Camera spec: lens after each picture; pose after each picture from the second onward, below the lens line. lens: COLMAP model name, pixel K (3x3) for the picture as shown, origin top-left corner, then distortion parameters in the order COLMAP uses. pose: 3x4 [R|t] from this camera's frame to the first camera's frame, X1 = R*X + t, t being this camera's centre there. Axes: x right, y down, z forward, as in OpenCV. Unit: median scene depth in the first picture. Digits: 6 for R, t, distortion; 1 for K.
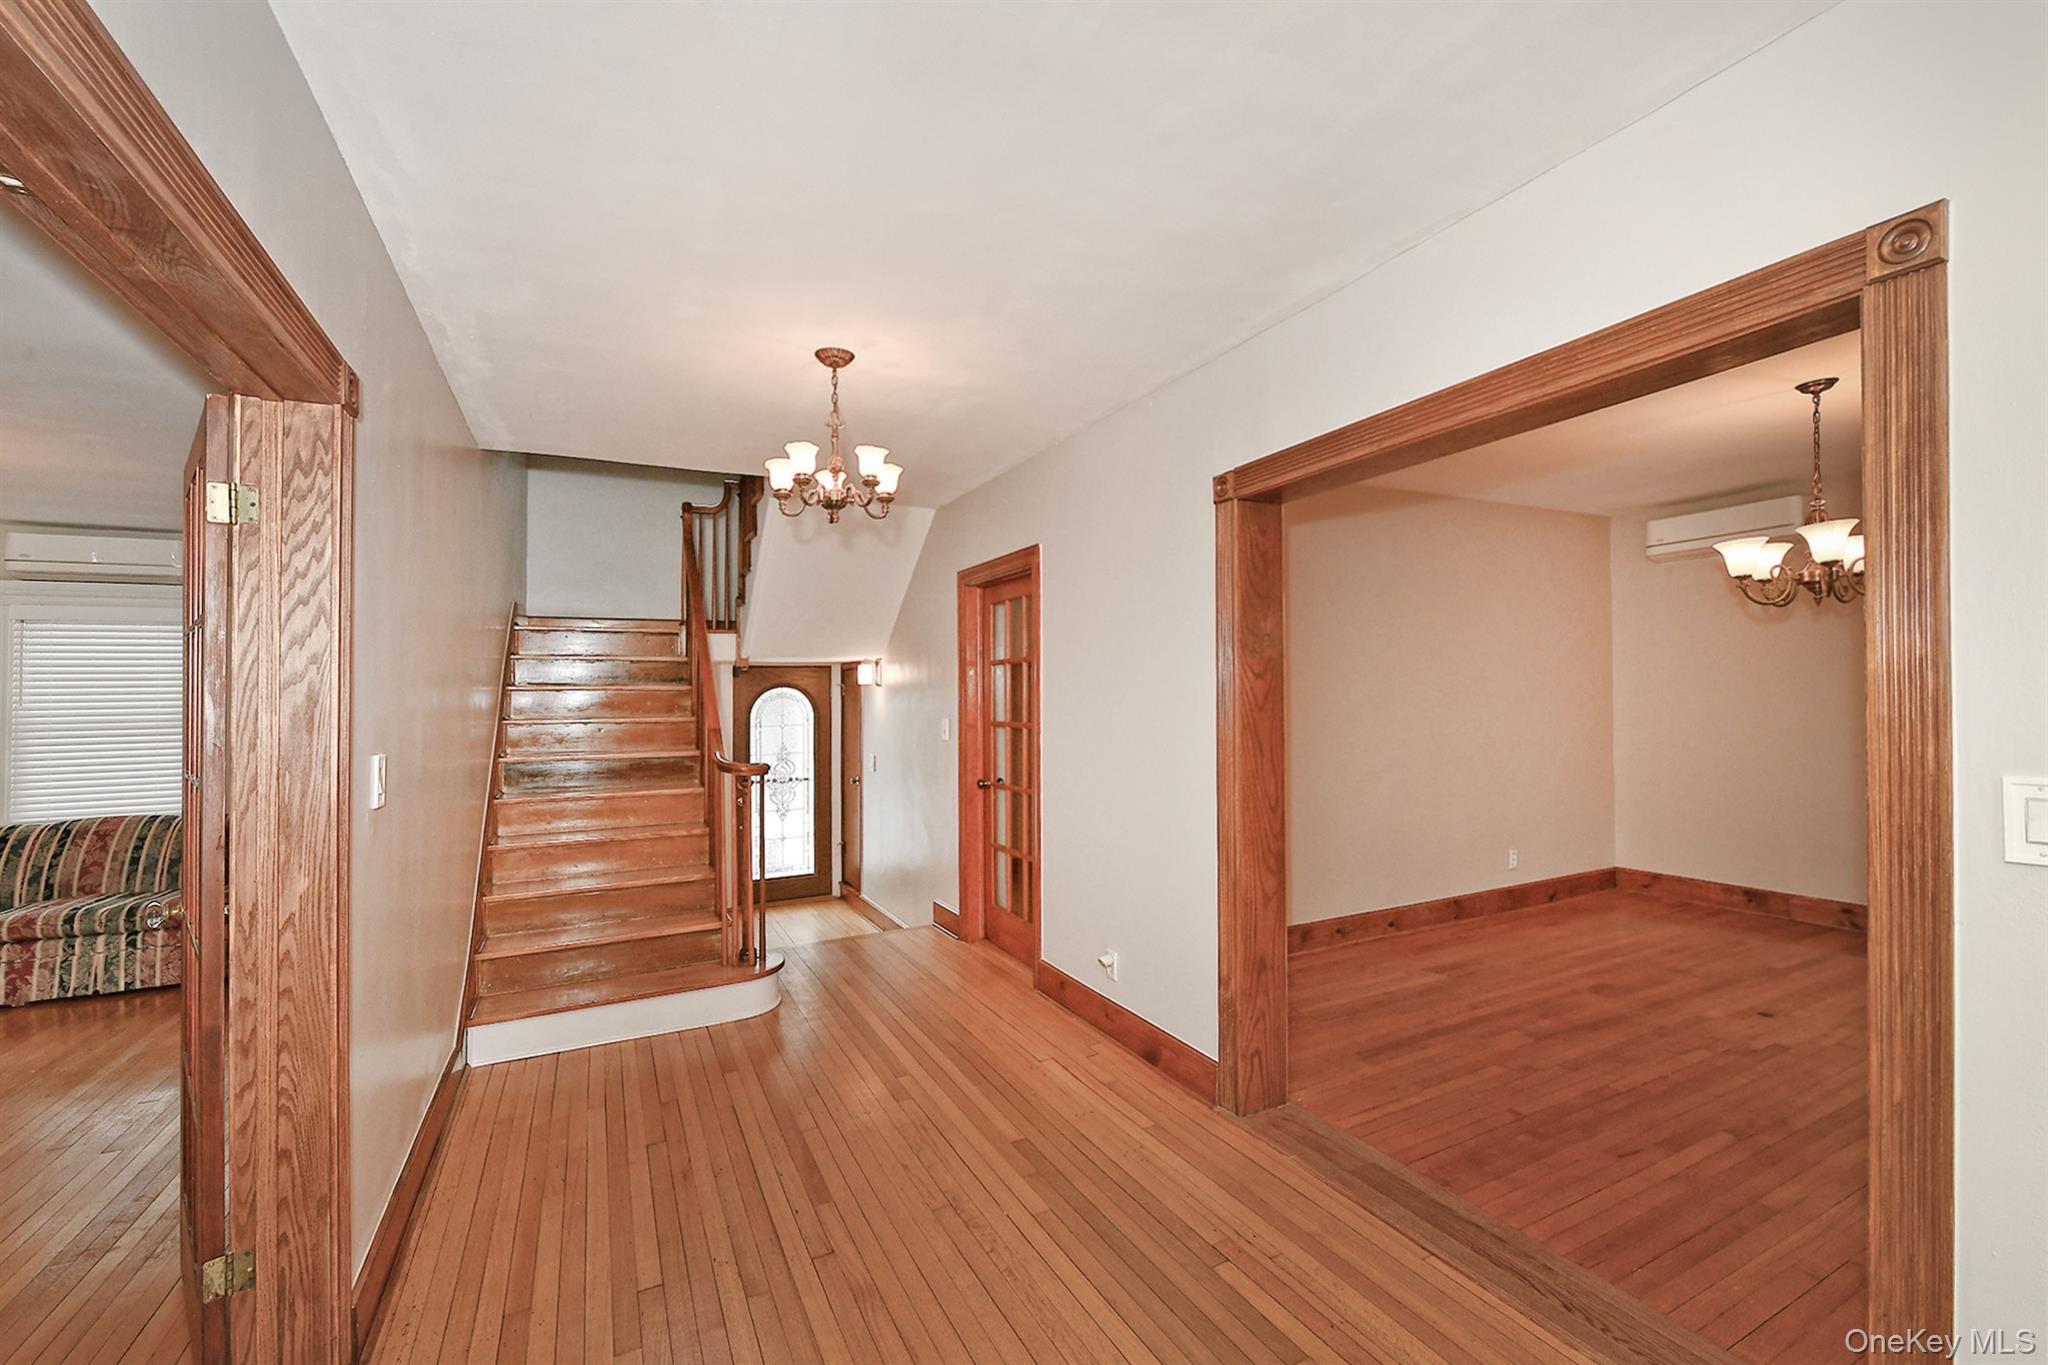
lens RADIAL K [[837.1, 0, 1024.0], [0, 837.1, 682.5], [0, 0, 1]] dist [0.001379, 0.000120]
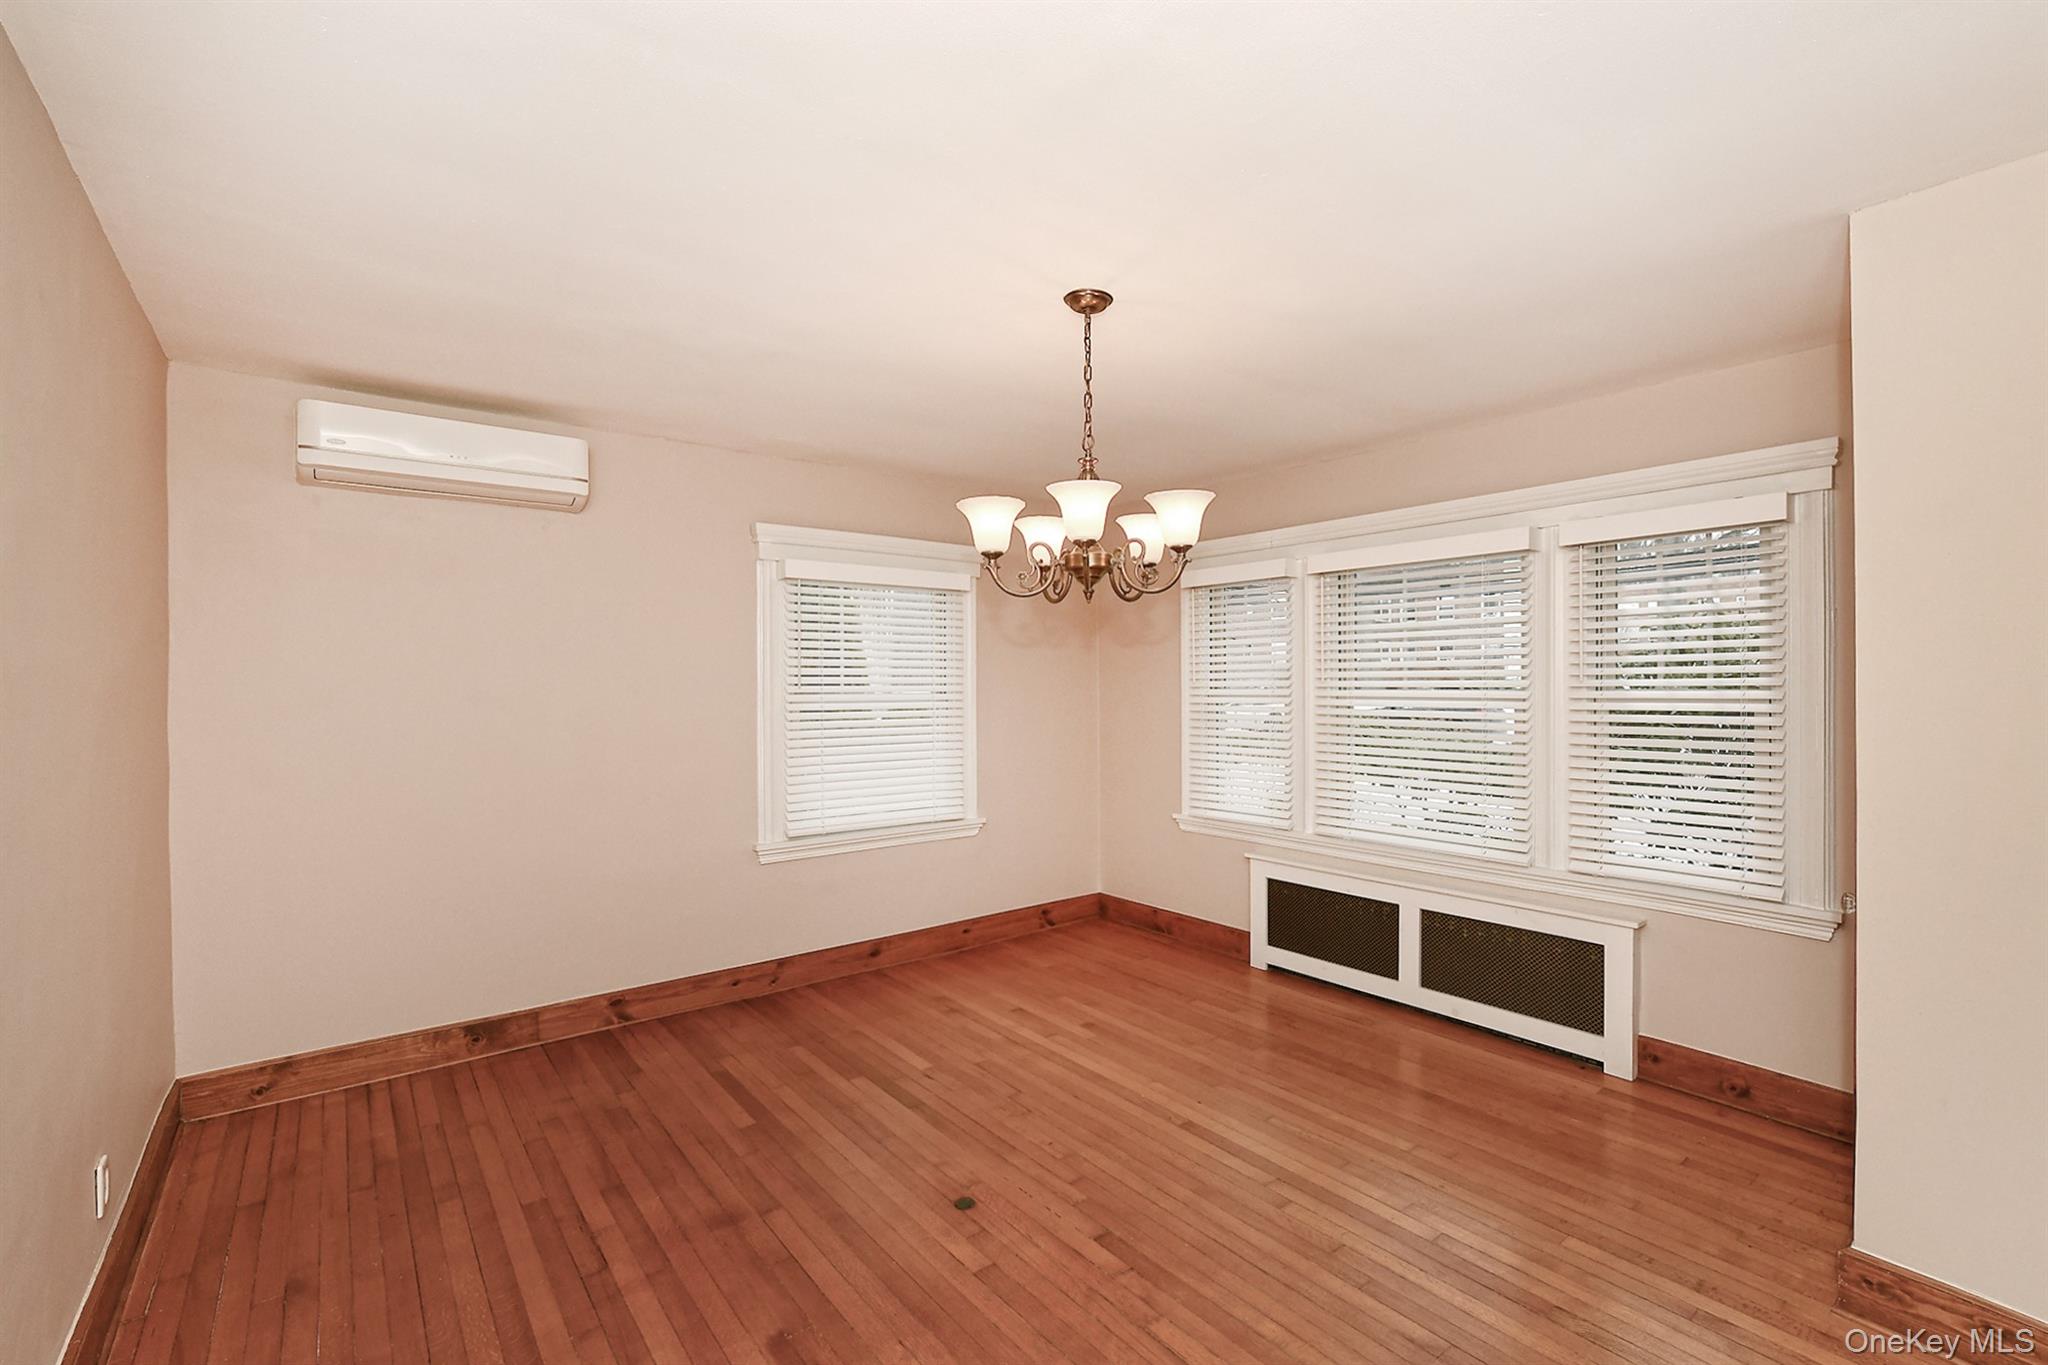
lens RADIAL K [[823.0, 0, 1032.1], [0, 823.0, 678.4], [0, 0, 1]] dist [-0.010413, -0.000129]
pose [[-0.226609, 0.009238, 0.973942, 0.151299], [-0.001417, 0.999951, -0.009814, -0.015277], [-0.973985, -0.003604, -0.226584, 0.740244]]
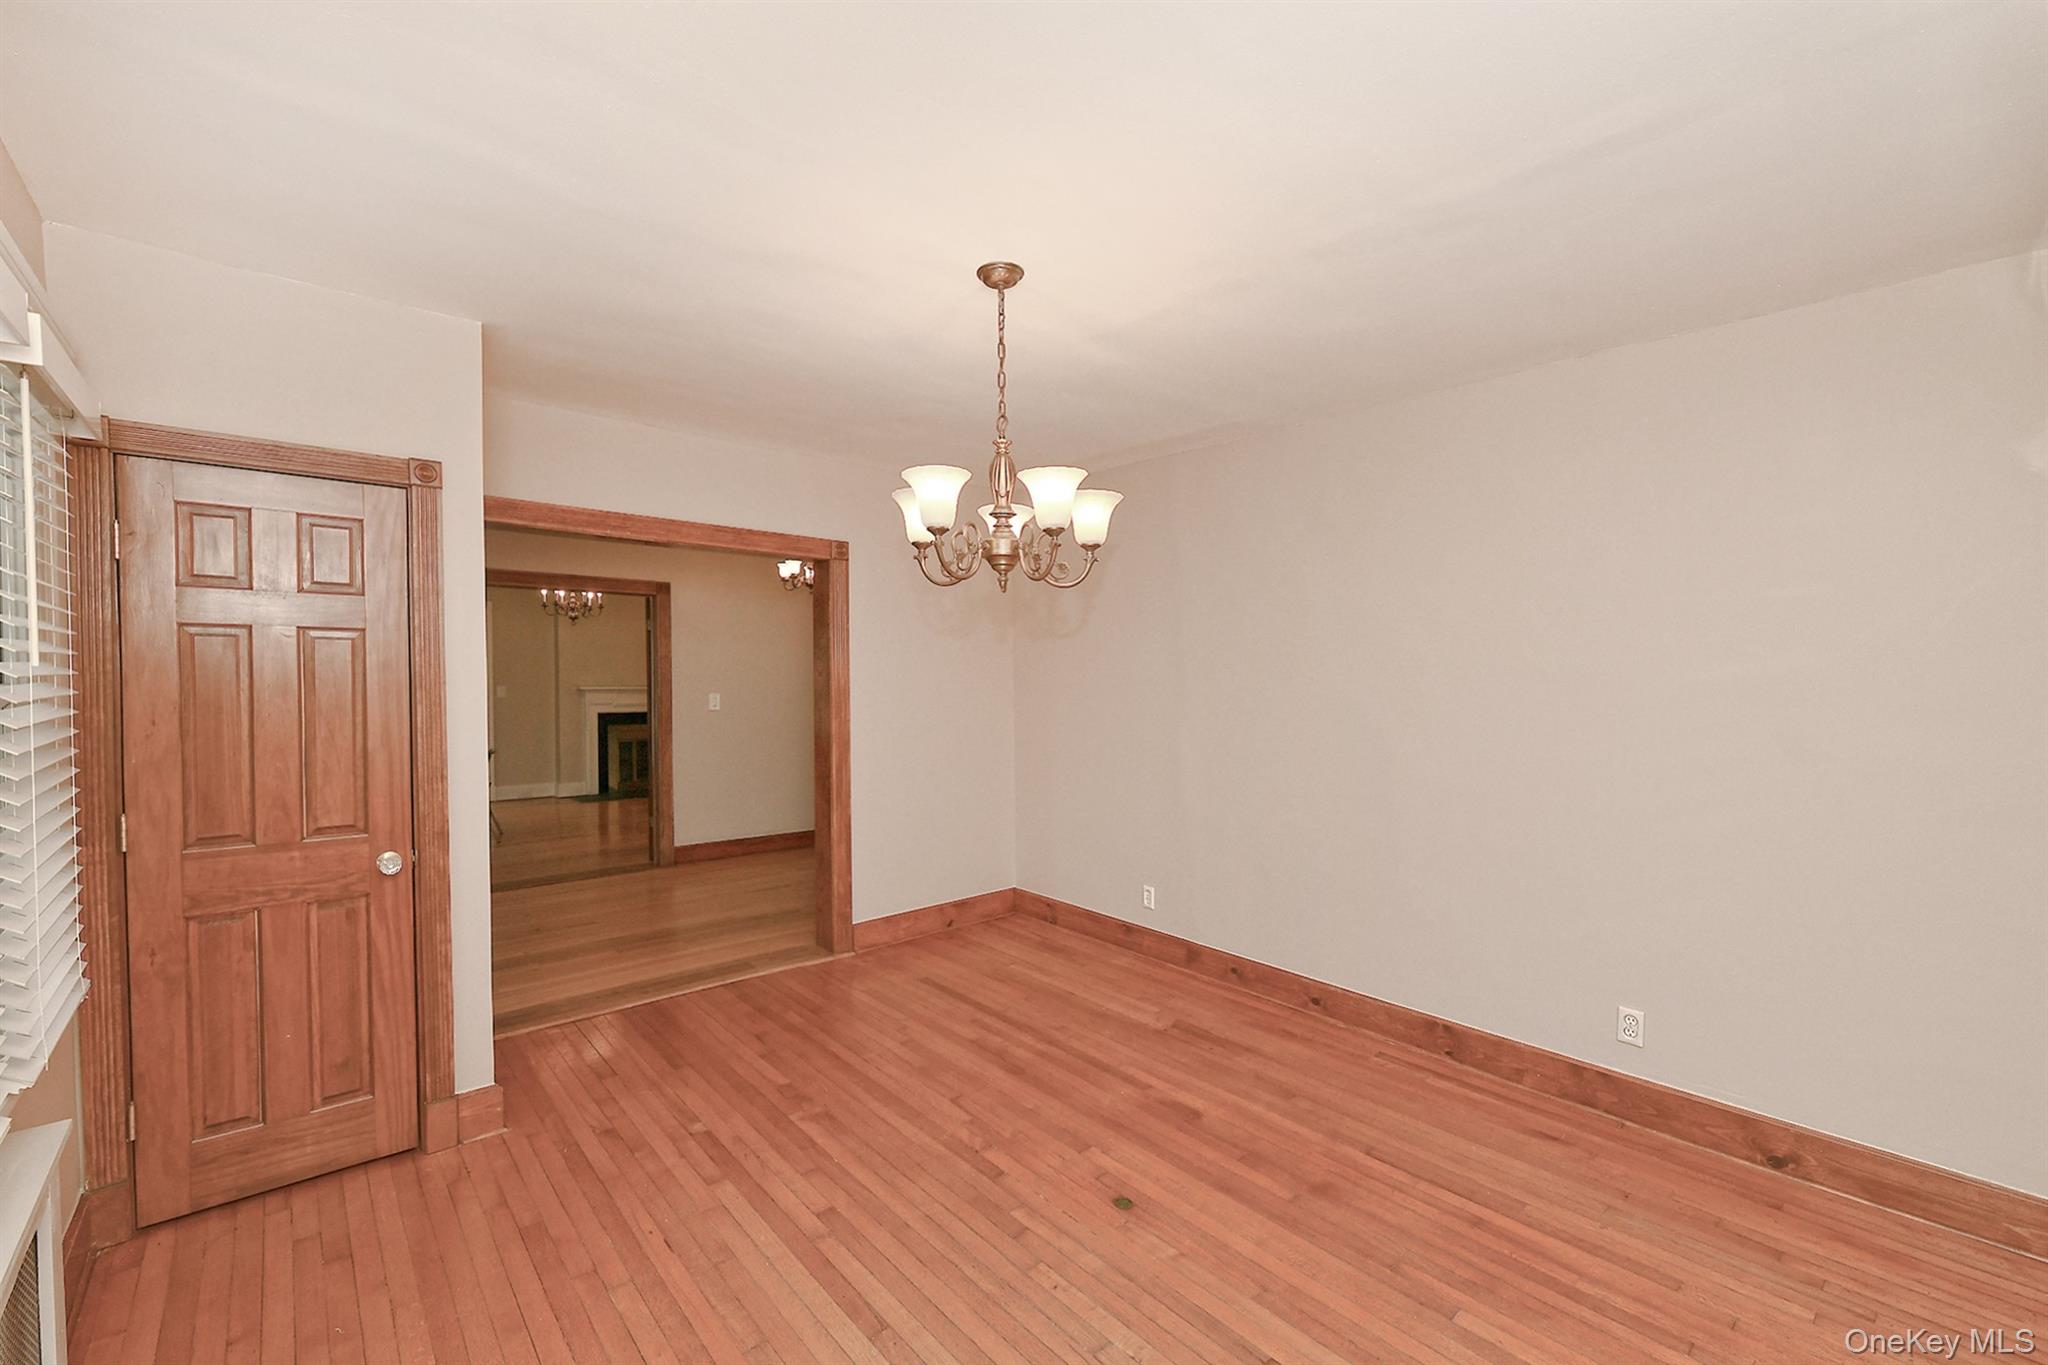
lens RADIAL K [[837.1, 0, 1024.0], [0, 837.1, 682.5], [0, 0, 1]] dist [0.001379, 0.000120]
pose [[0.242155, 0.018552, -0.970060, 1.008325], [0.000322, 0.999816, 0.019202, -0.006349], [0.970237, -0.004962, 0.242105, 0.530715]]
